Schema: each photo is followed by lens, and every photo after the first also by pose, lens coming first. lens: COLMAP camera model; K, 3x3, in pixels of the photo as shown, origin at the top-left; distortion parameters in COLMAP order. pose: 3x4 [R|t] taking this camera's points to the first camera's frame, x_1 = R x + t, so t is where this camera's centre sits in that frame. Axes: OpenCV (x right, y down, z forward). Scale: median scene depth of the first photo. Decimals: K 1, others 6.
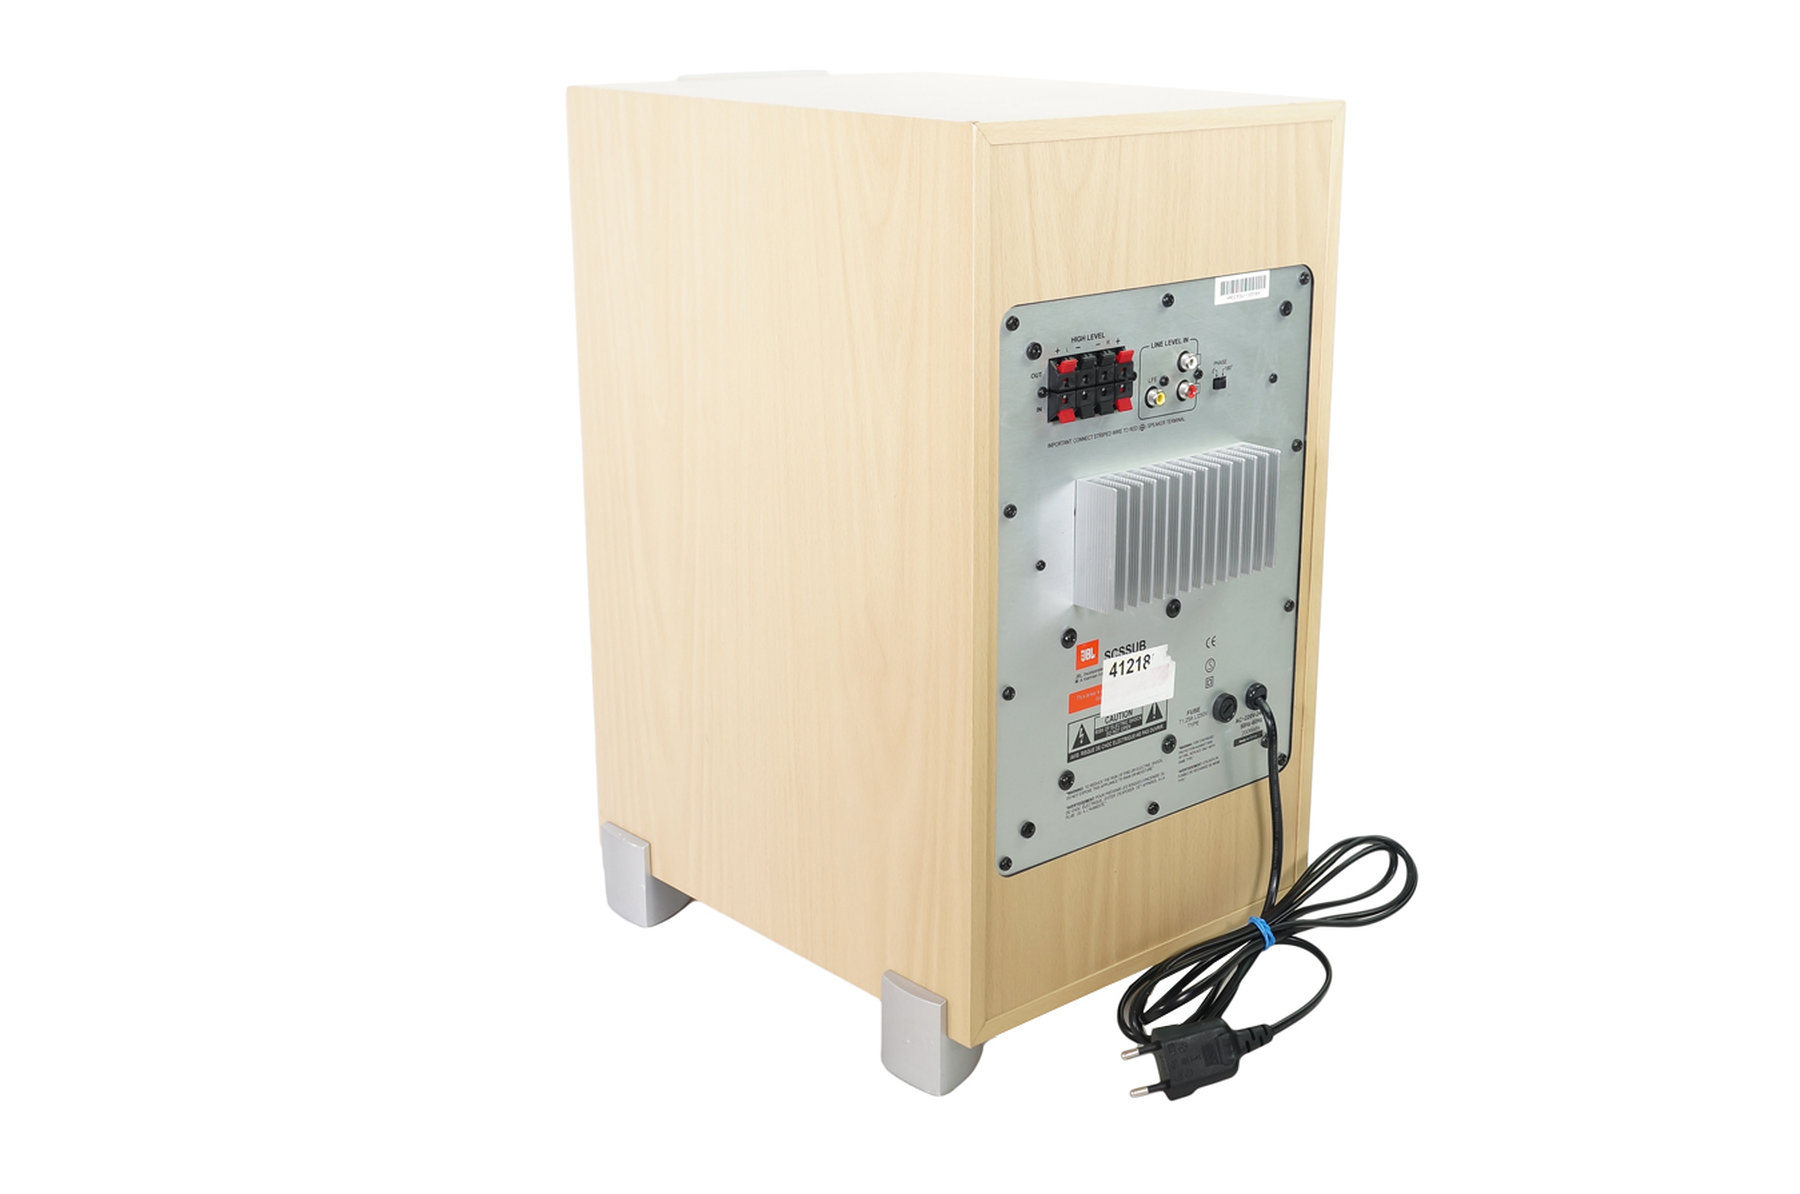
lens RADIAL K [[2124.7, 0, 903.4], [0, 2124.7, 582.0], [0, 0, 1]] dist [0.018041, 0.000000]
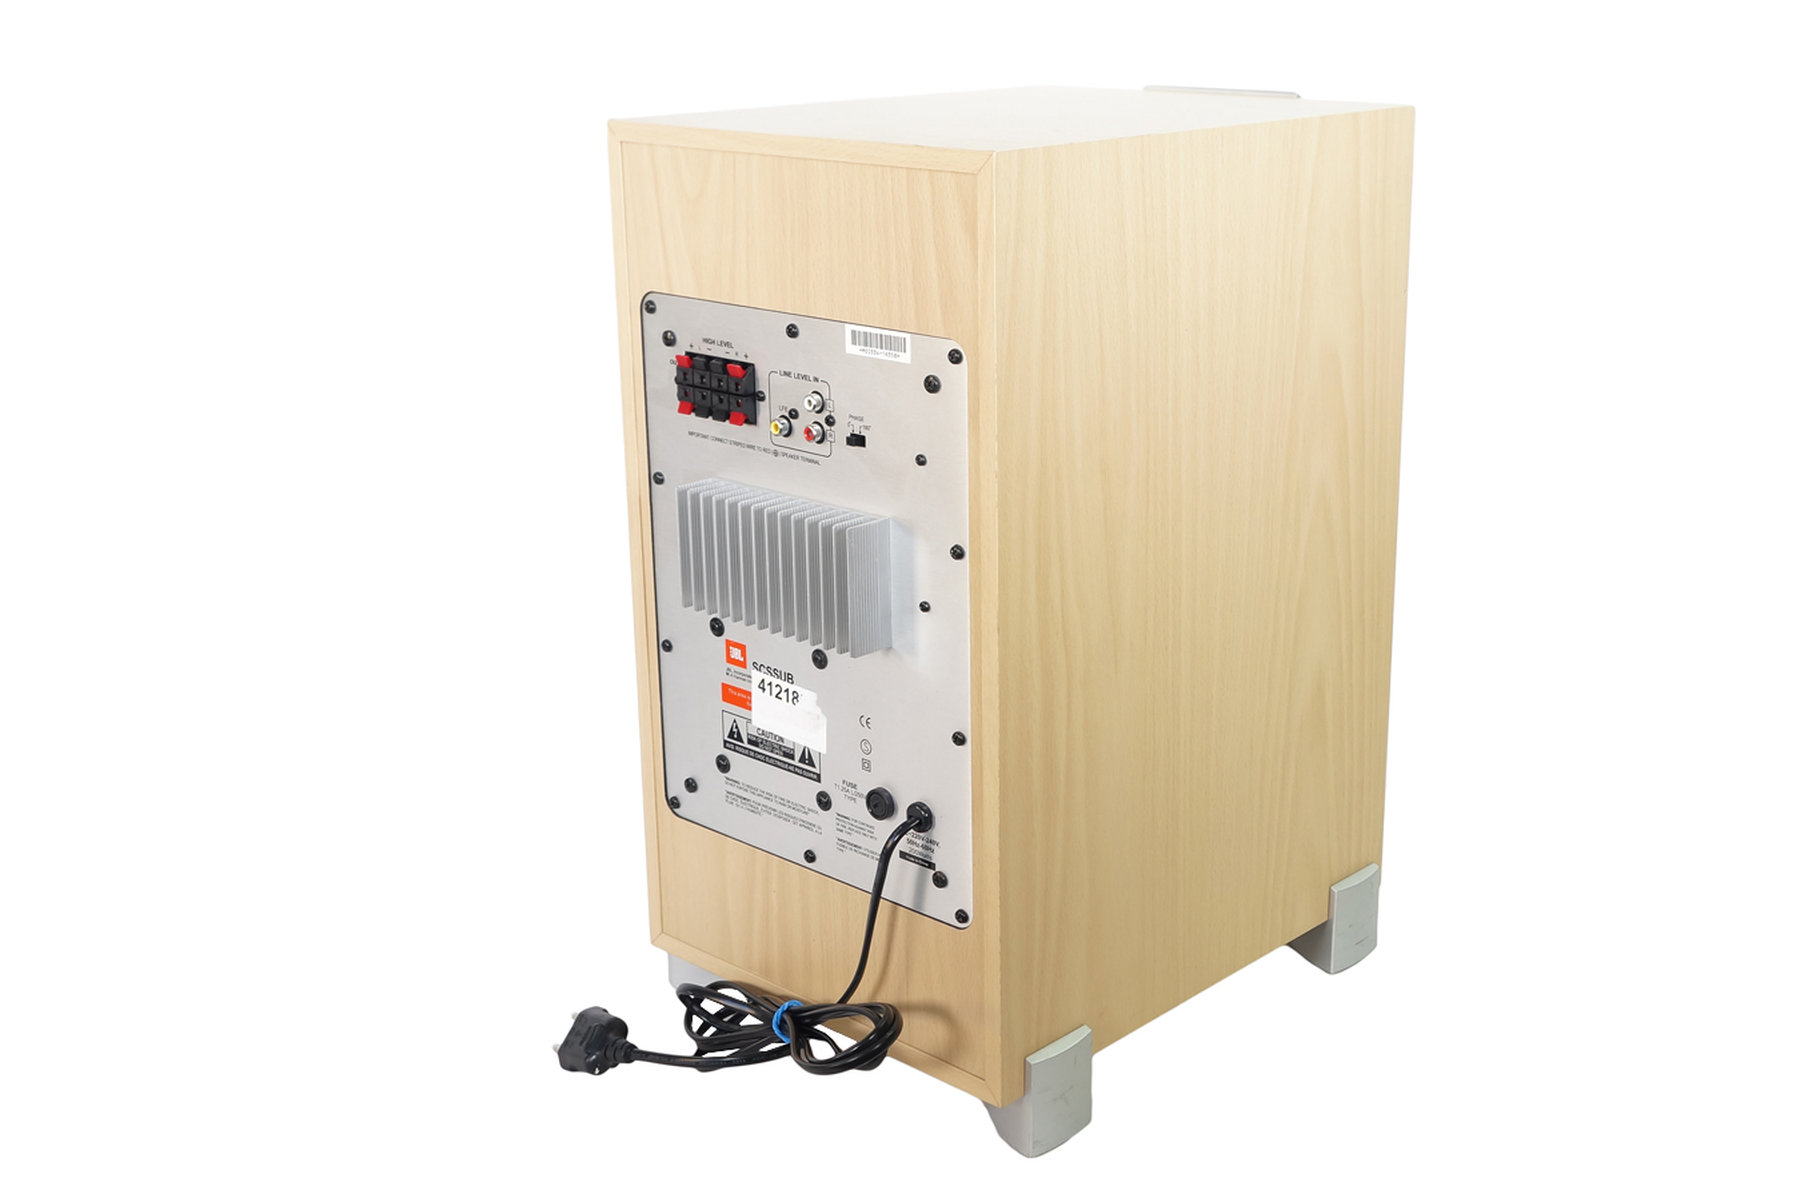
lens RADIAL K [[2124.7, 0, 904.3], [0, 2124.7, 610.8], [0, 0, 1]] dist [0.018041, 0.000000]
pose [[0.086835, 0.294162, -0.951803, 1.054043], [-0.276323, 0.925036, 0.260680, -0.272553], [0.957134, 0.240369, 0.161609, 0.896081]]
